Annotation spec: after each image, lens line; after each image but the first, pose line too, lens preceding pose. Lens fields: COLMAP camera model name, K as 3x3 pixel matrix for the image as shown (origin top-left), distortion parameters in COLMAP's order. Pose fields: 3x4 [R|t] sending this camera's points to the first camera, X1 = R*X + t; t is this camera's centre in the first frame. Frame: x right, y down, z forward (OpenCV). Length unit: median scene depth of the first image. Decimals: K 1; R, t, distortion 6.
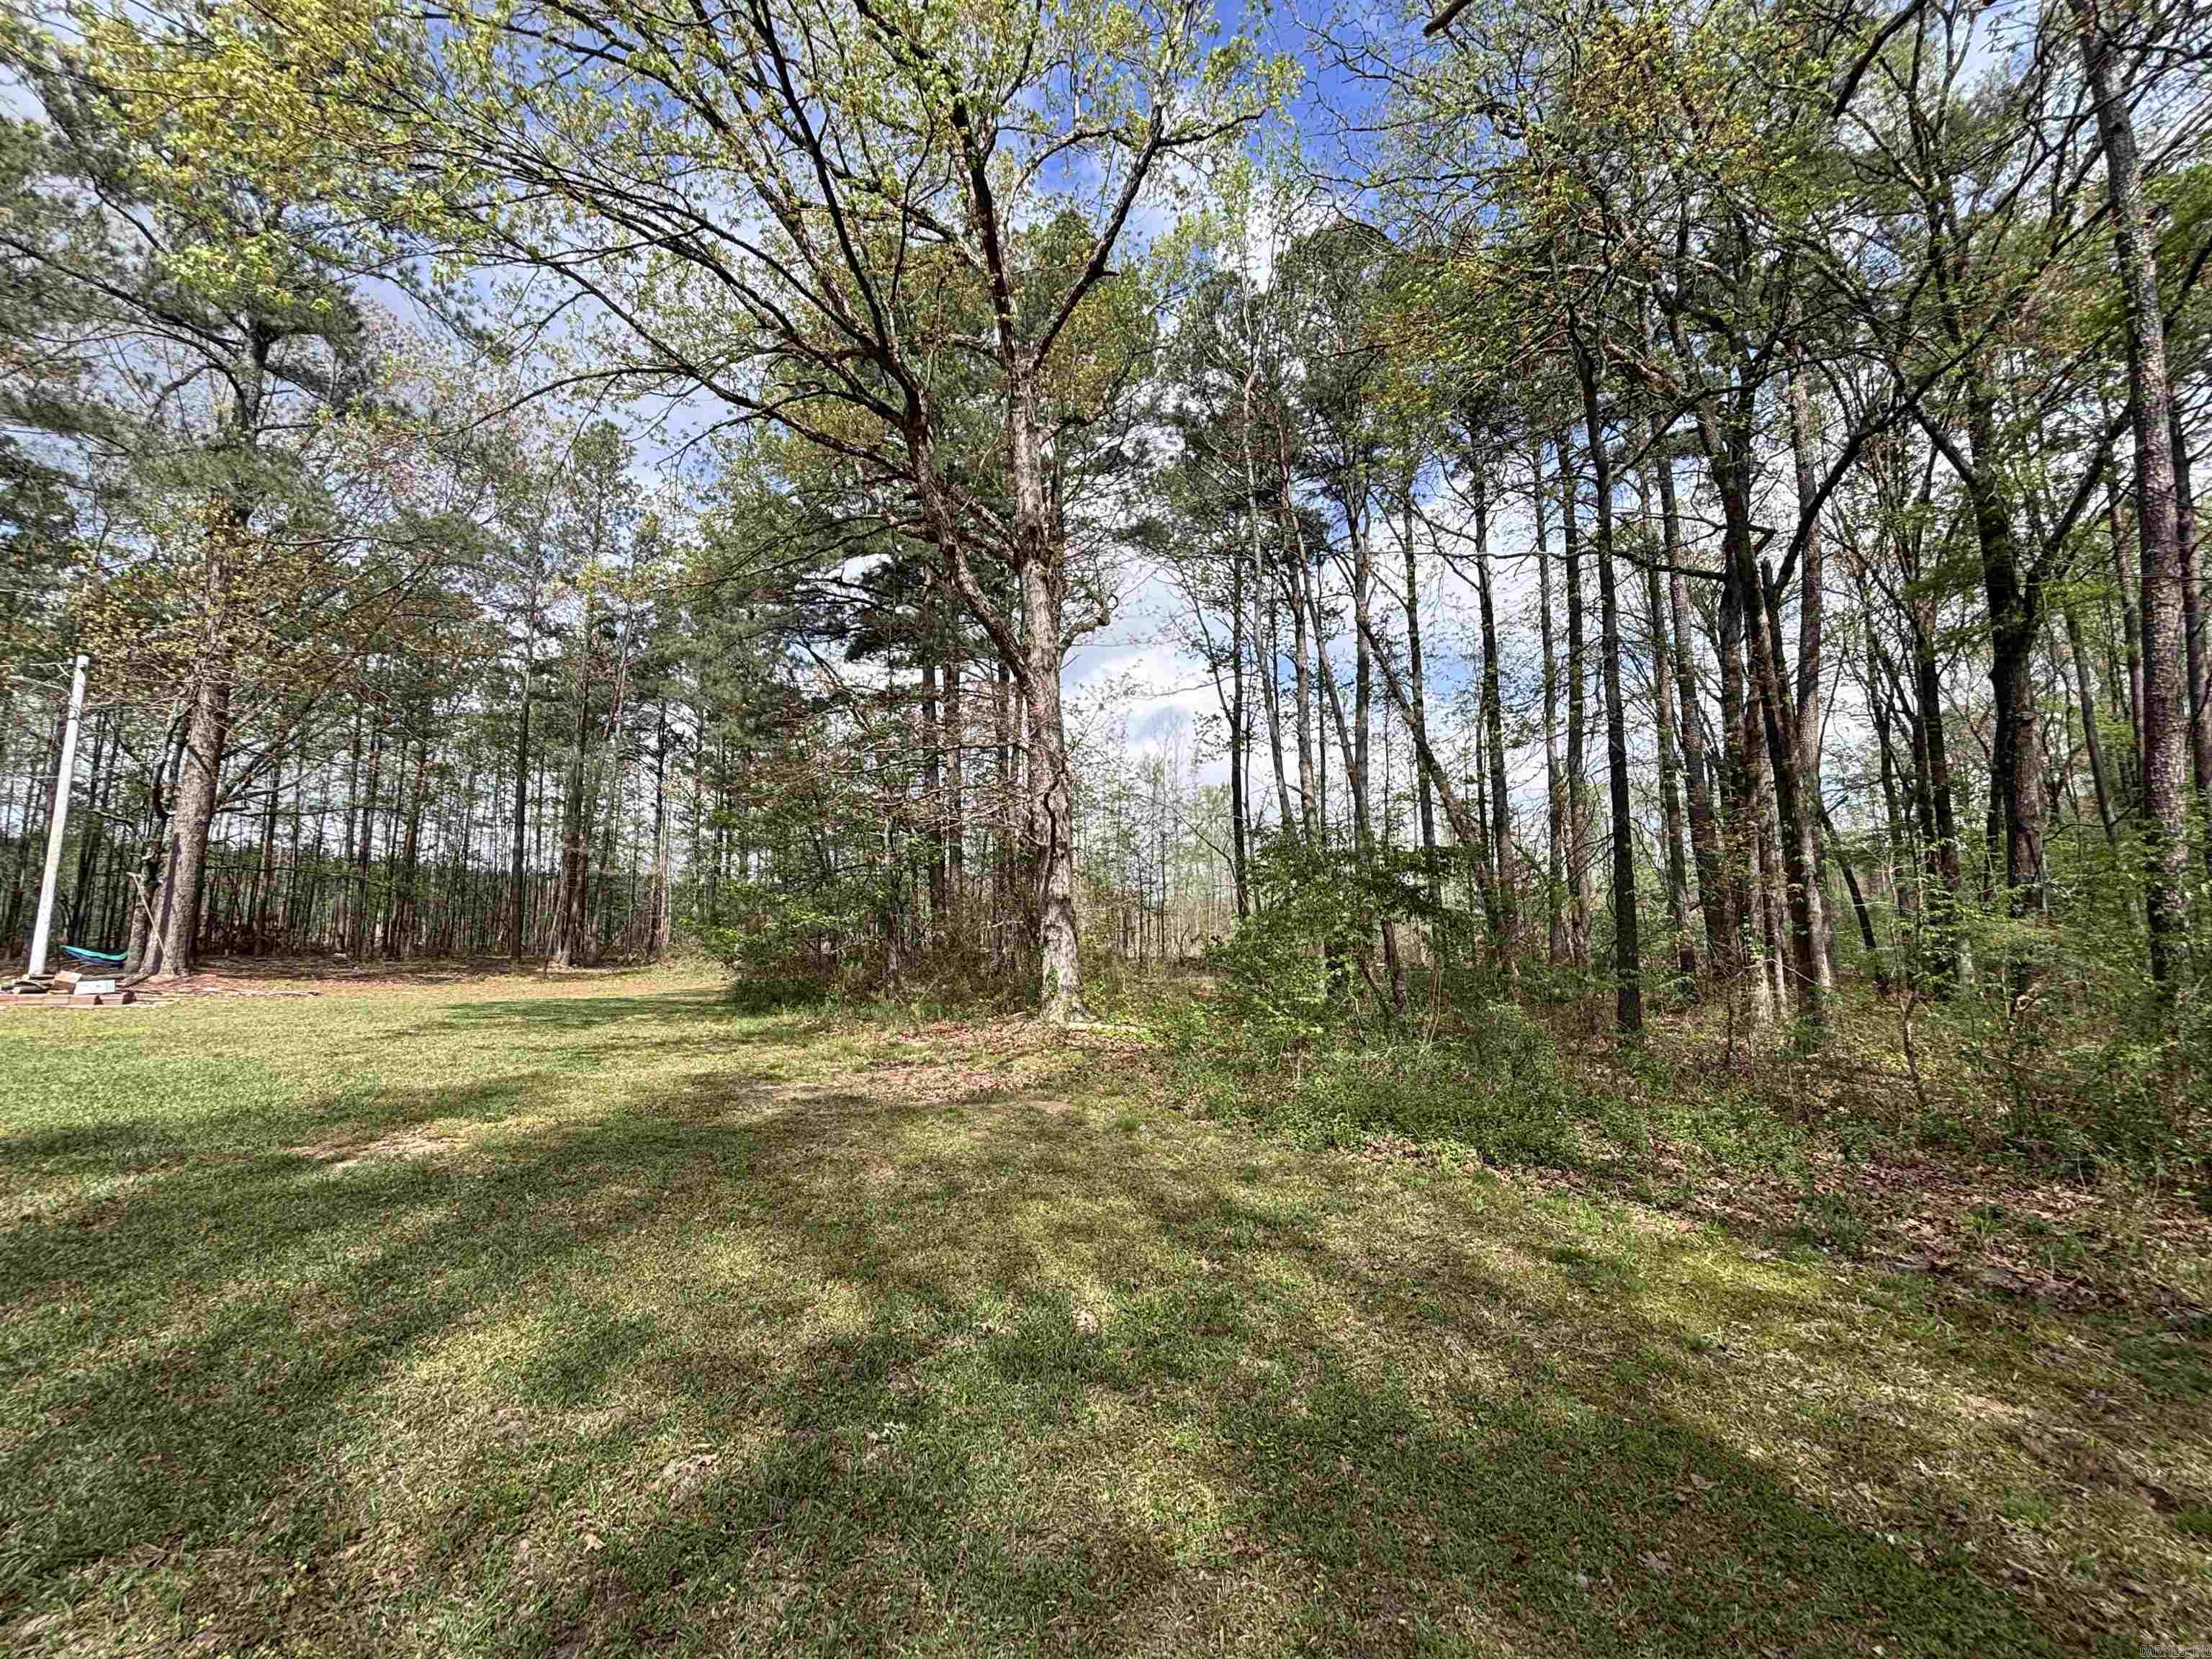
lens RADIAL K [[894.6, 0, 1105.9], [0, 894.6, 828.7], [0, 0, 1]] dist [0.004321, 0.002473]
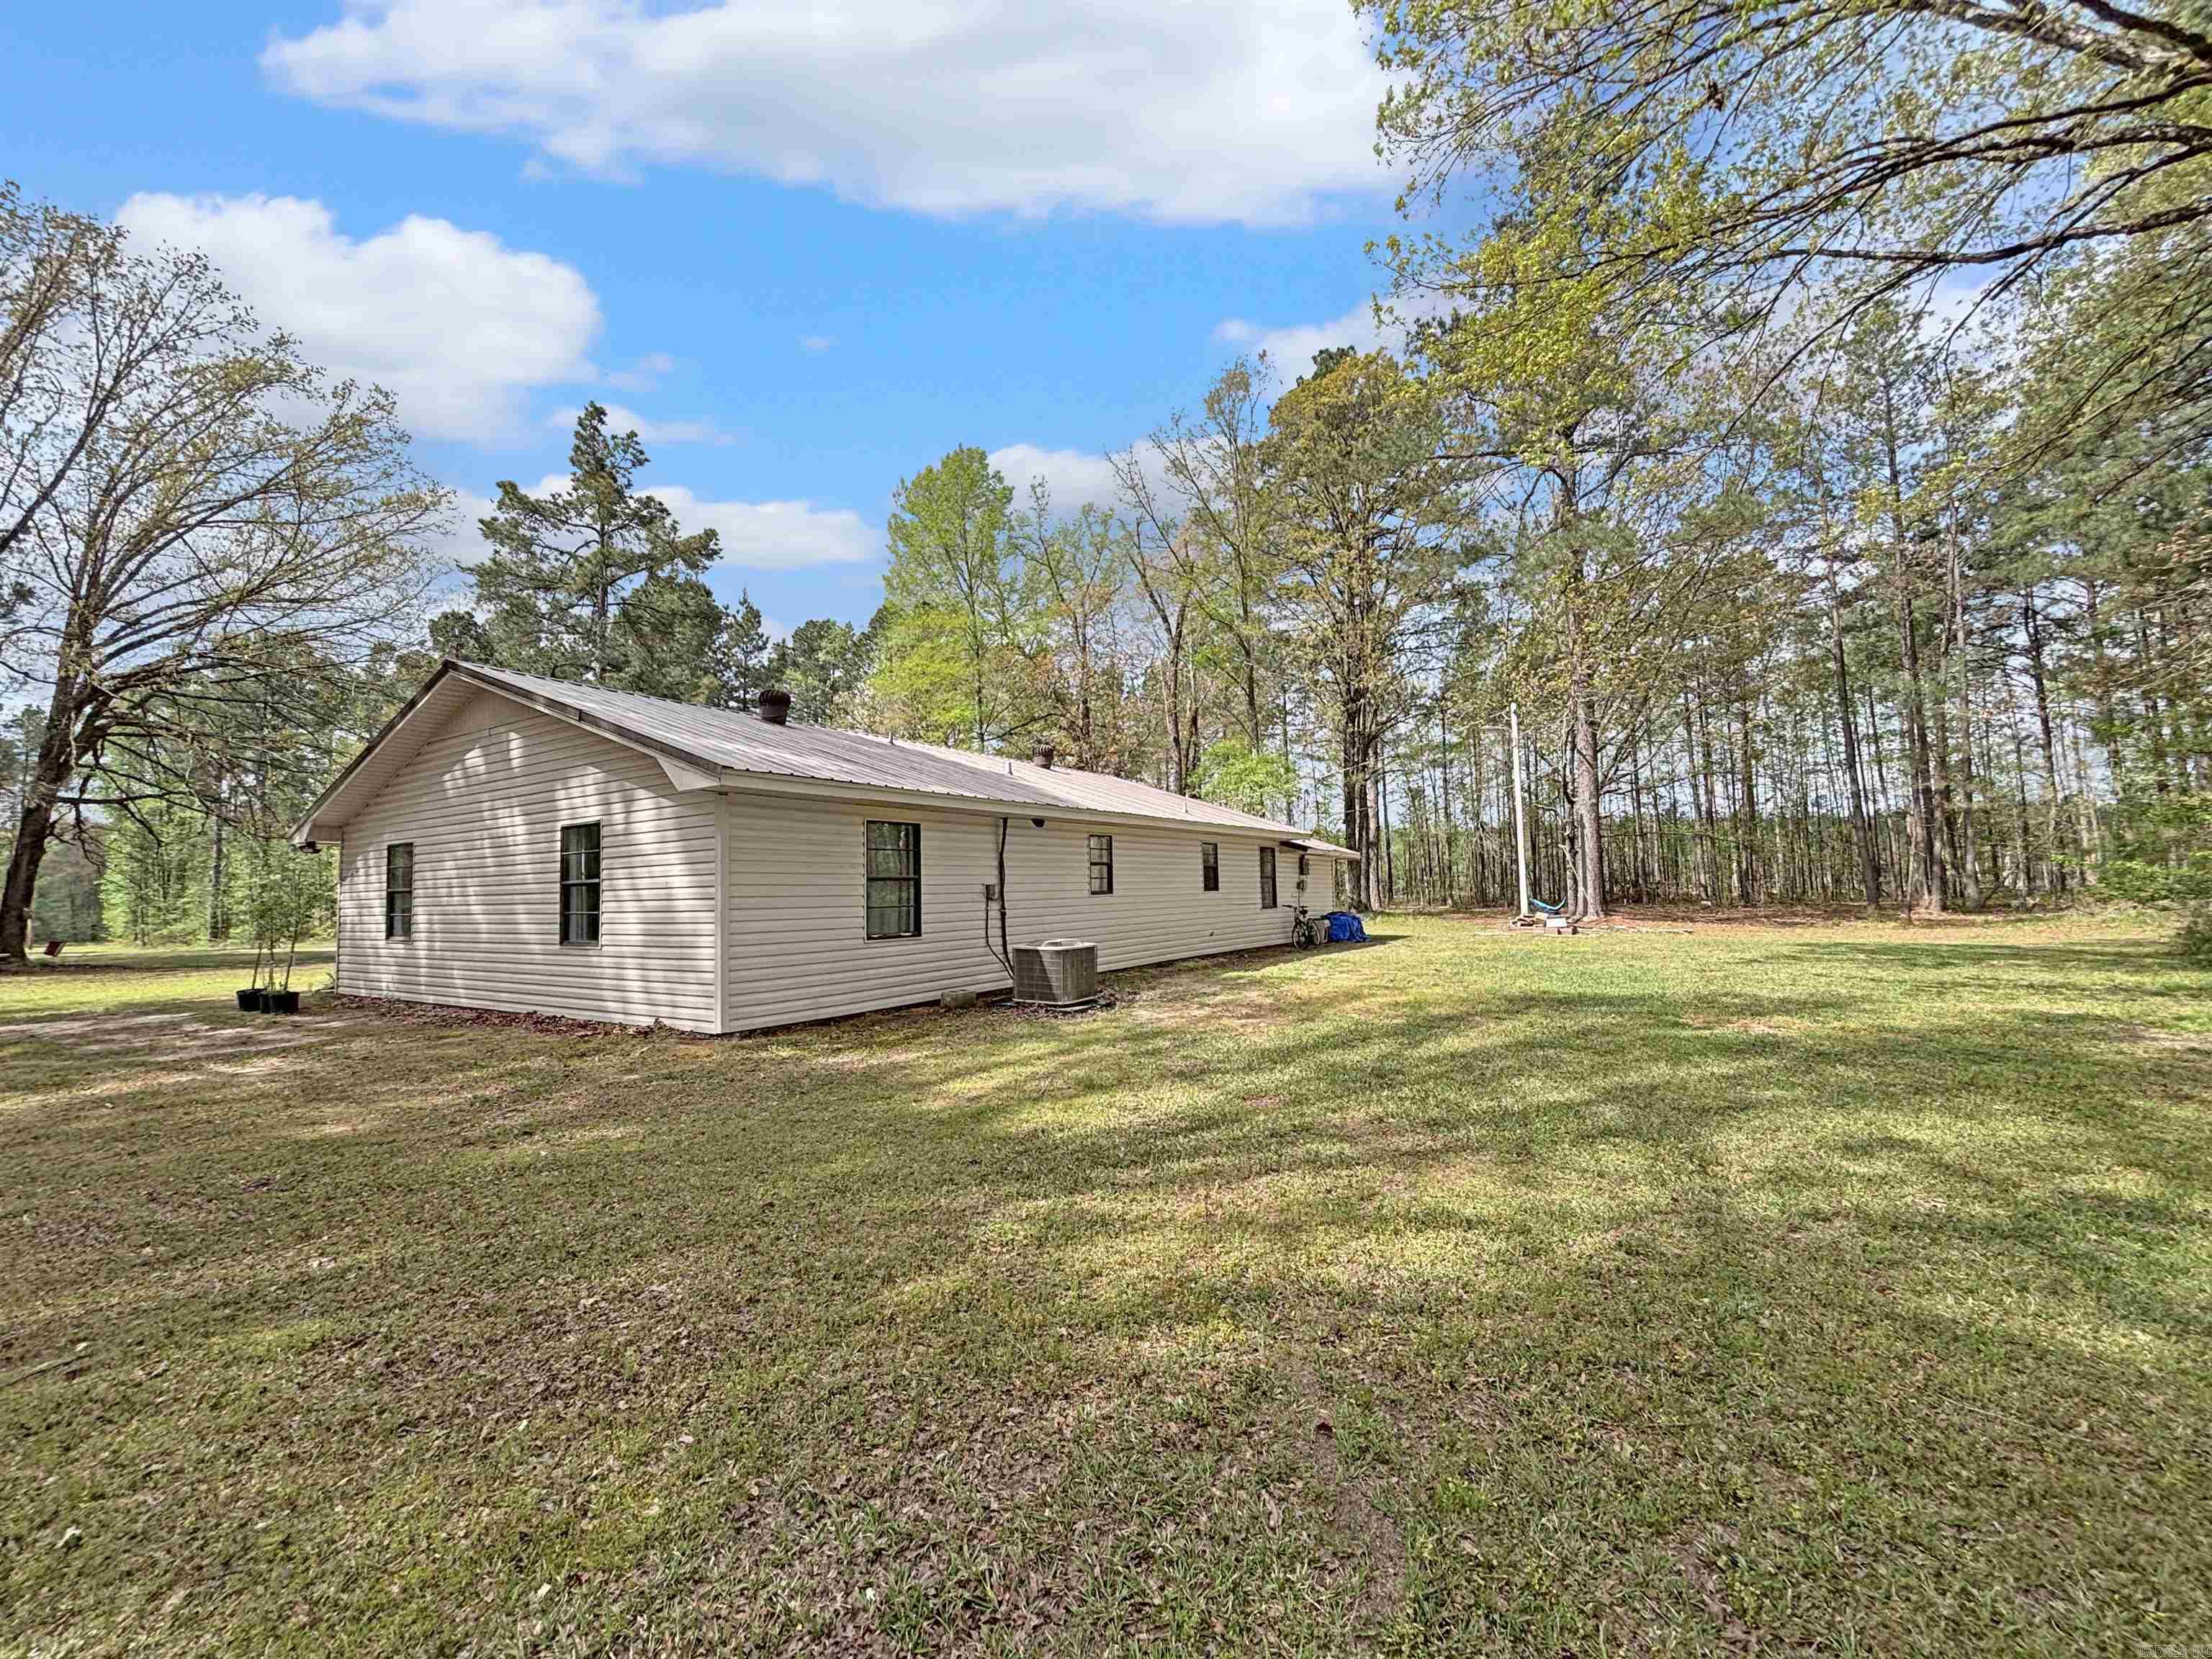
lens RADIAL K [[894.6, 0, 1103.3], [0, 894.6, 835.6], [0, 0, 1]] dist [0.004321, 0.002473]
pose [[0.271109, -0.082739, -0.958986, 0.100108], [0.142969, 0.988709, -0.044886, -0.006122], [0.951872, -0.124937, 0.279877, -0.100608]]
